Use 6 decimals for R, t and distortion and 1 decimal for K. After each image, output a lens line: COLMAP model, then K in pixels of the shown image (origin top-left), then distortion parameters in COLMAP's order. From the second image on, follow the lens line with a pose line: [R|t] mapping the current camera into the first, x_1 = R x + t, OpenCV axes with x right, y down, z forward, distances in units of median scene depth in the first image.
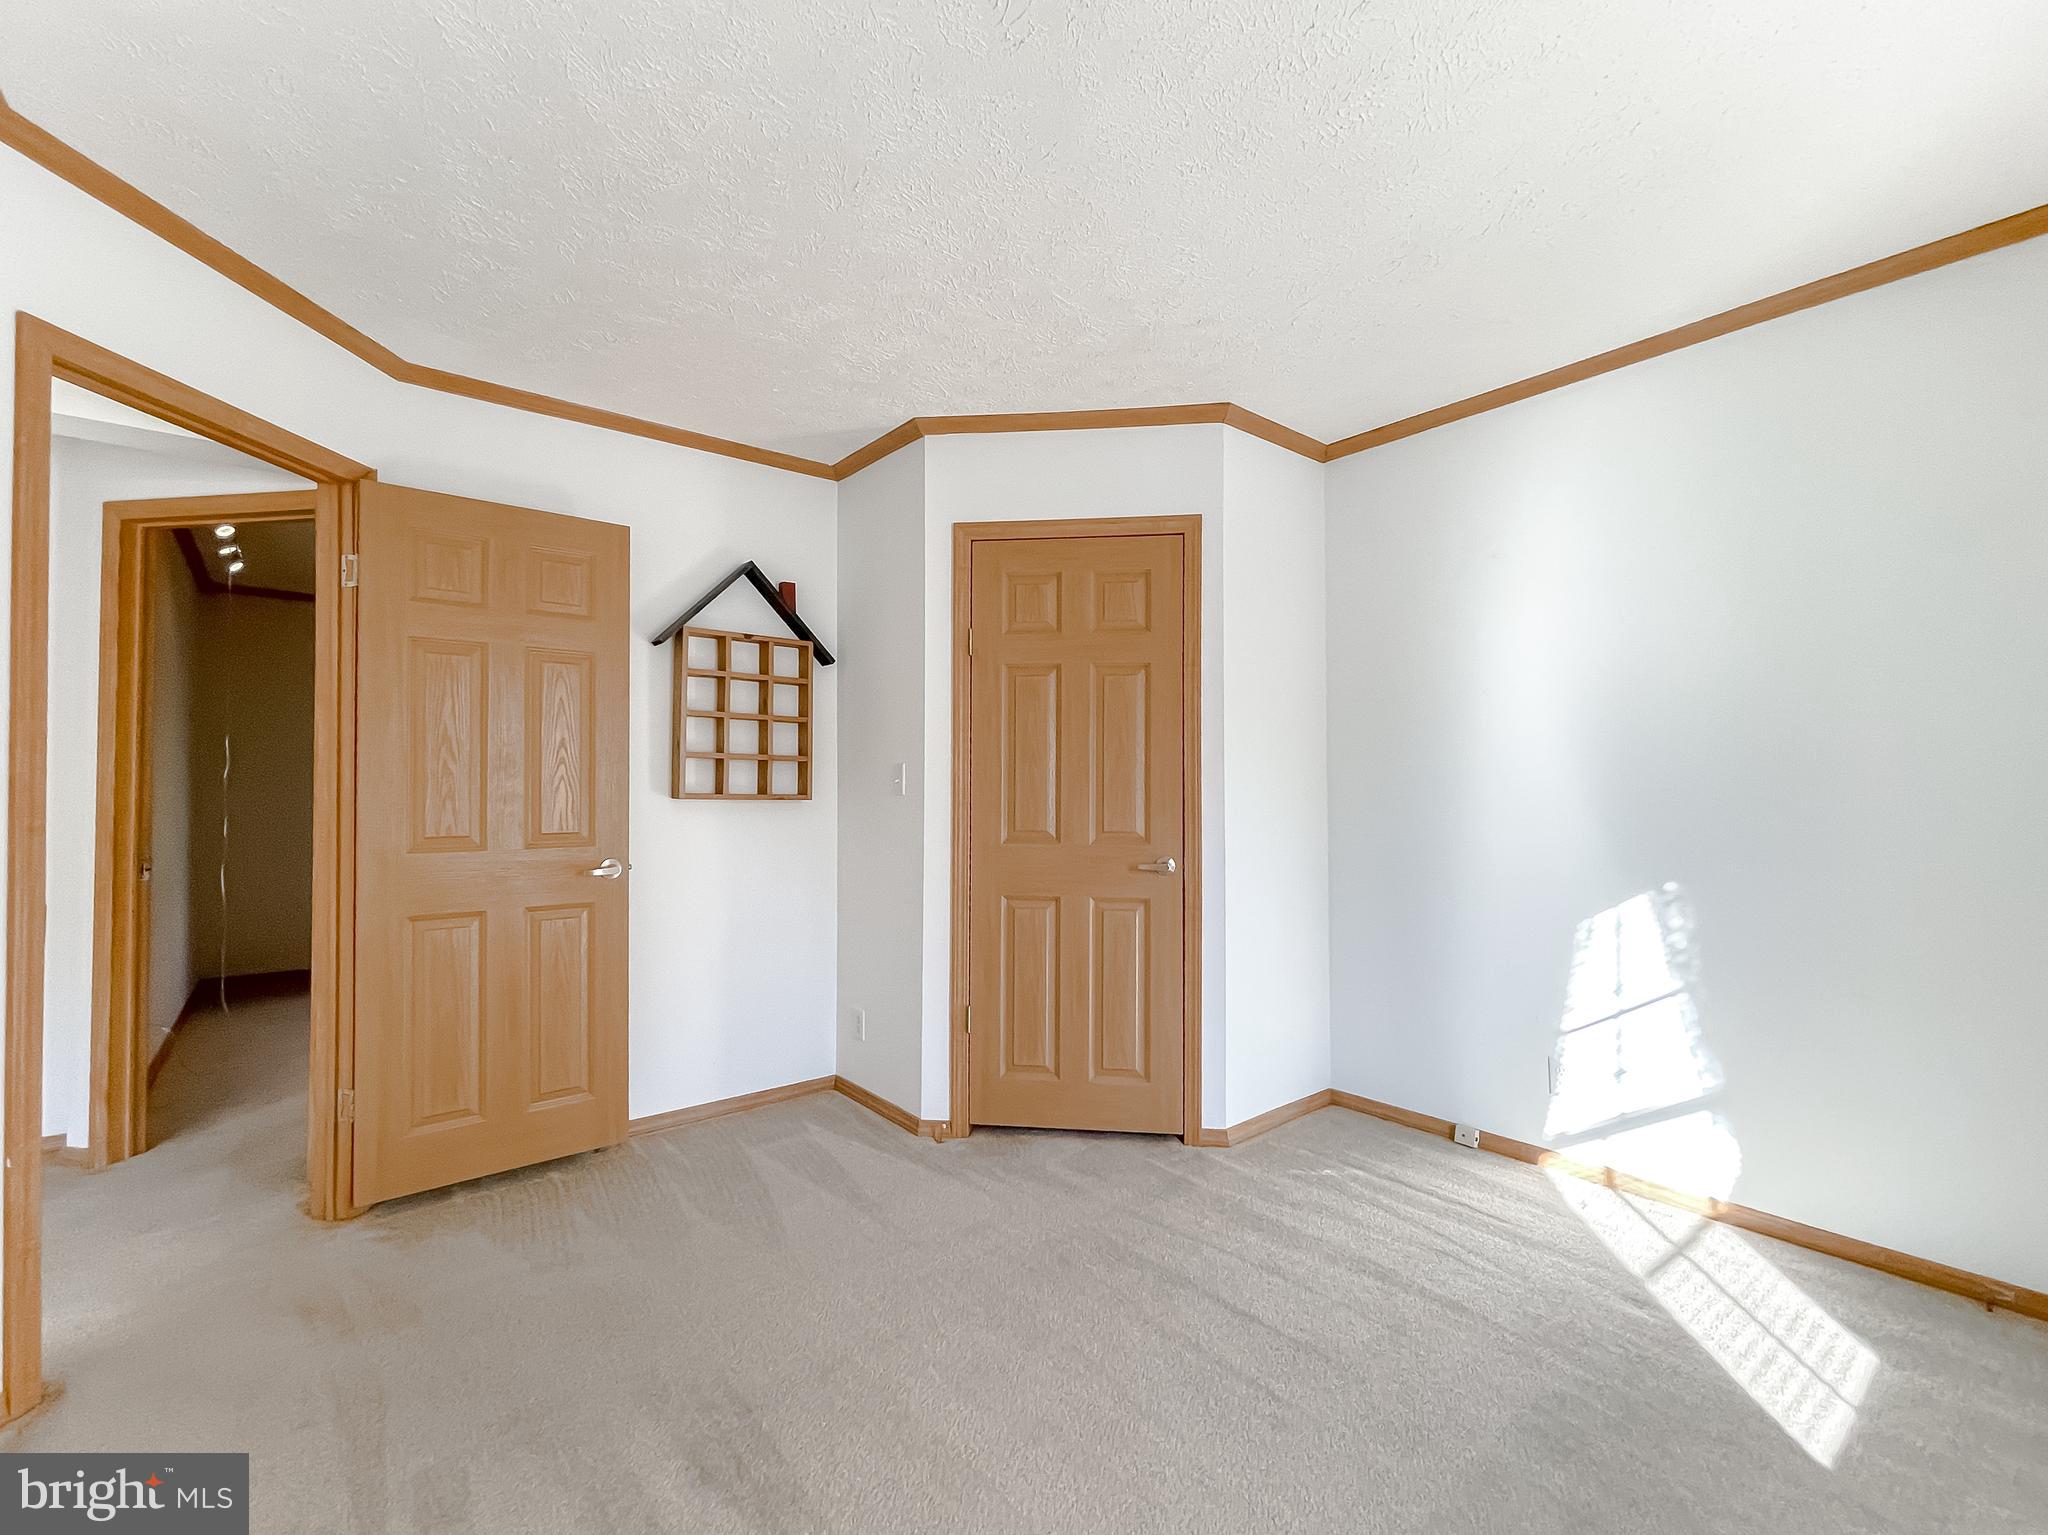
lens RADIAL K [[841.3, 0, 1018.0], [0, 841.3, 773.6], [0, 0, 1]] dist [0.000065, 0.000420]
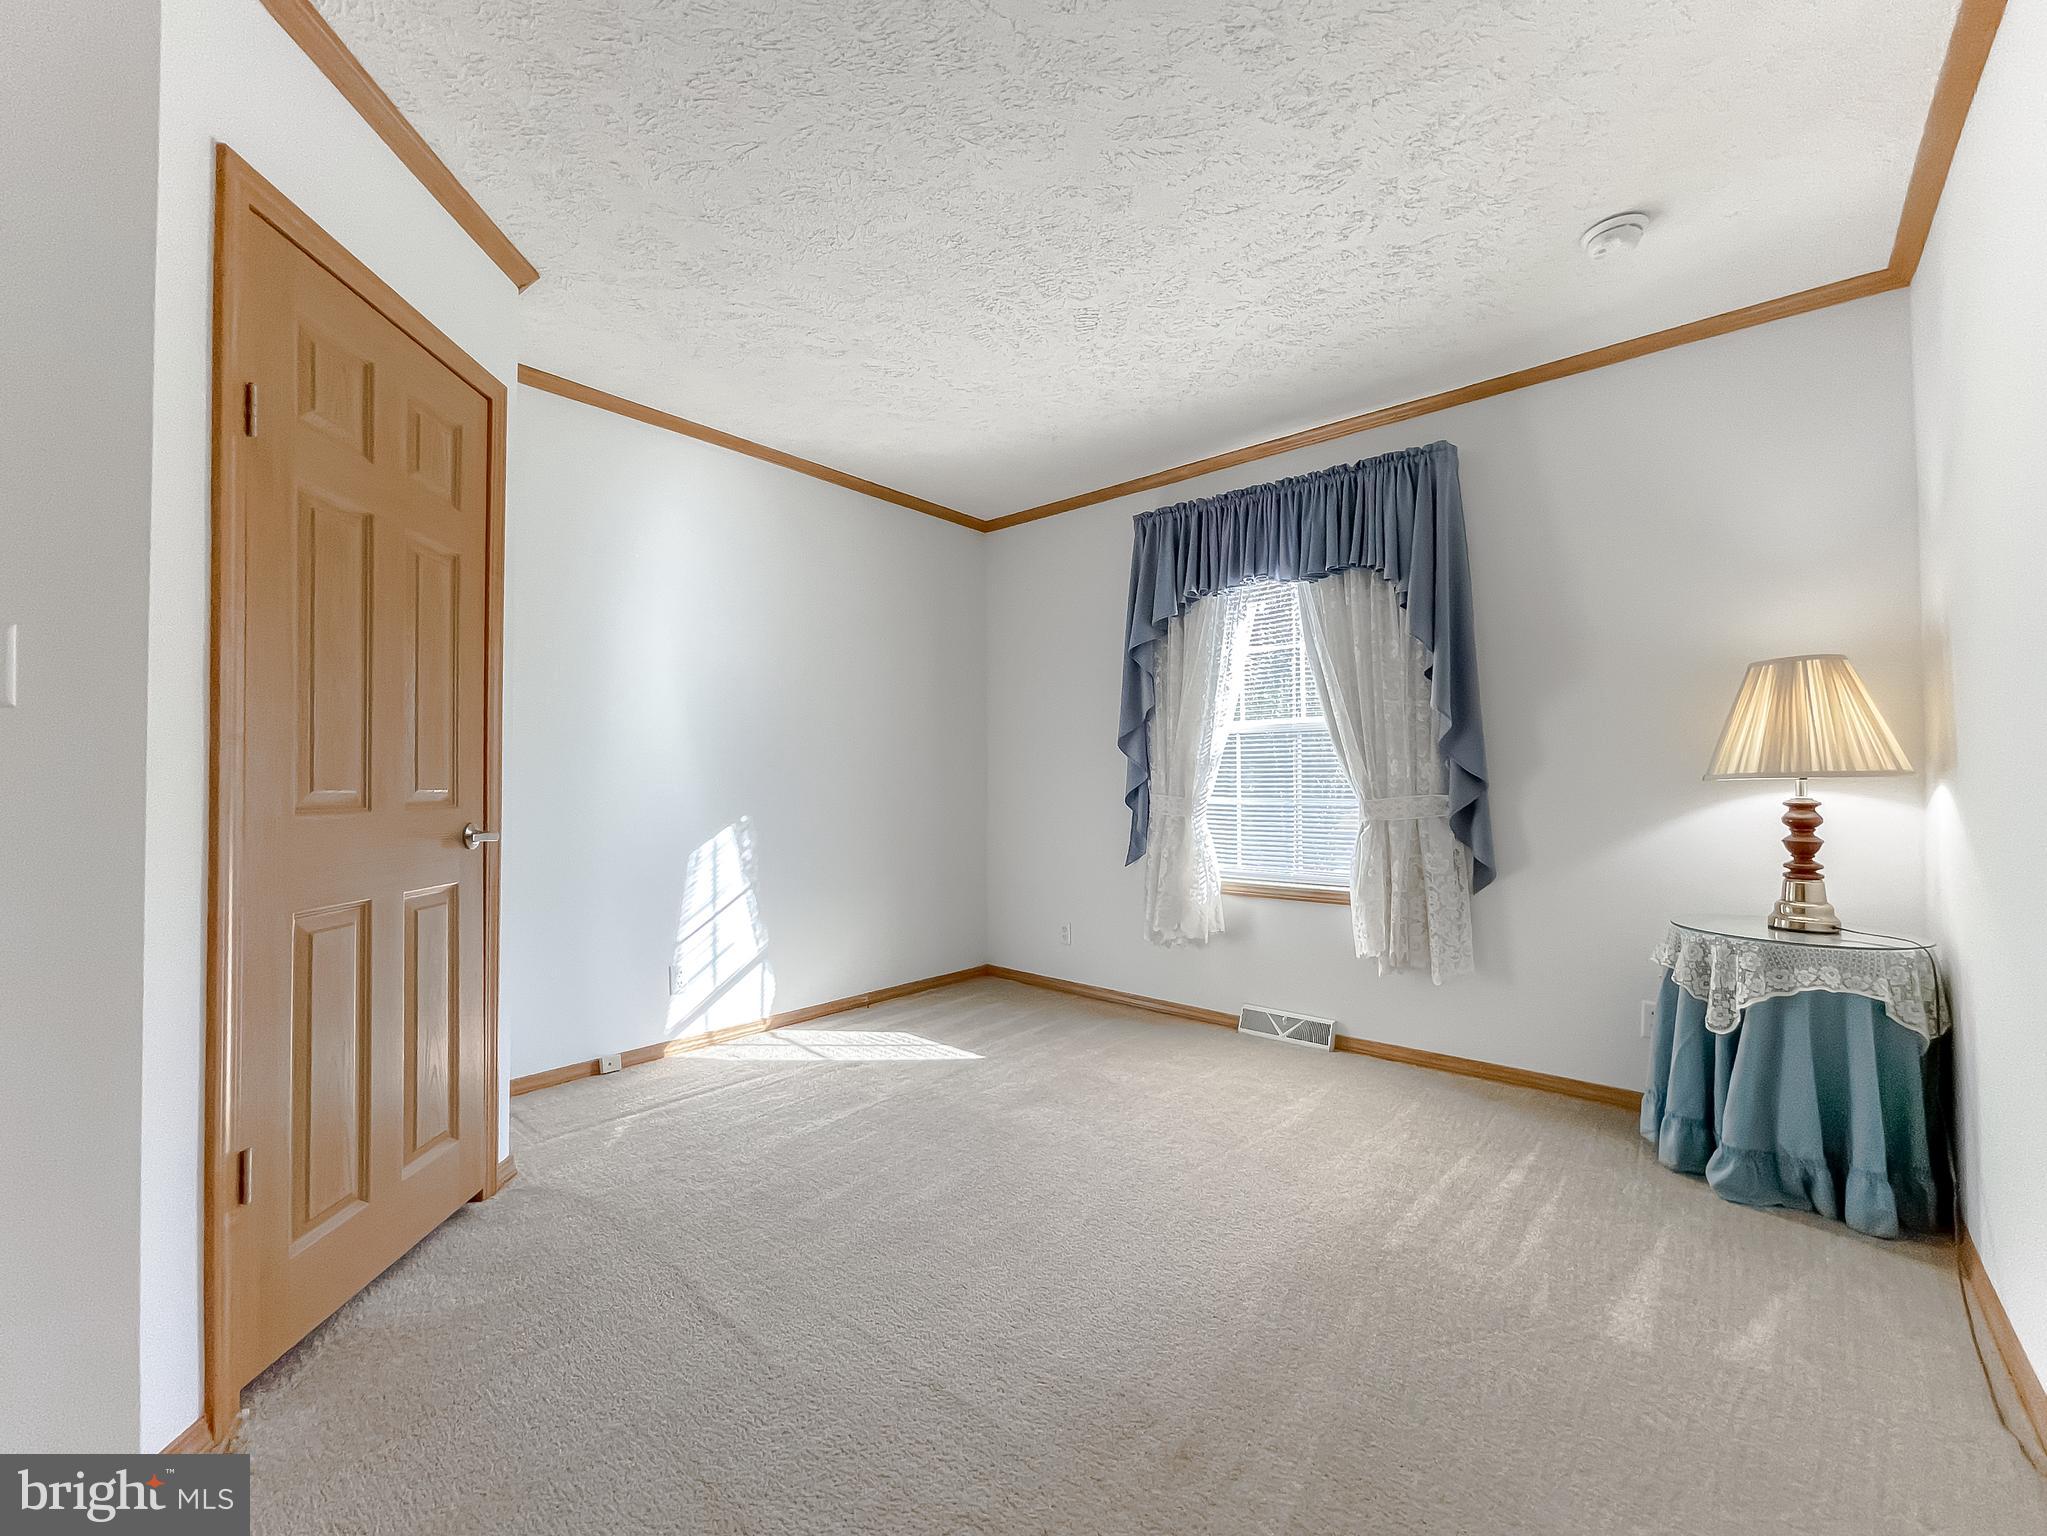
lens RADIAL K [[840.9, 0, 1017.5], [0, 840.9, 774.1], [0, 0, 1]] dist [0.000065, 0.000420]
pose [[-0.145890, 0.005071, 0.989288, -0.736395], [-0.021341, 0.999738, -0.008272, 0.059012], [-0.989071, -0.022319, -0.145743, 0.748530]]
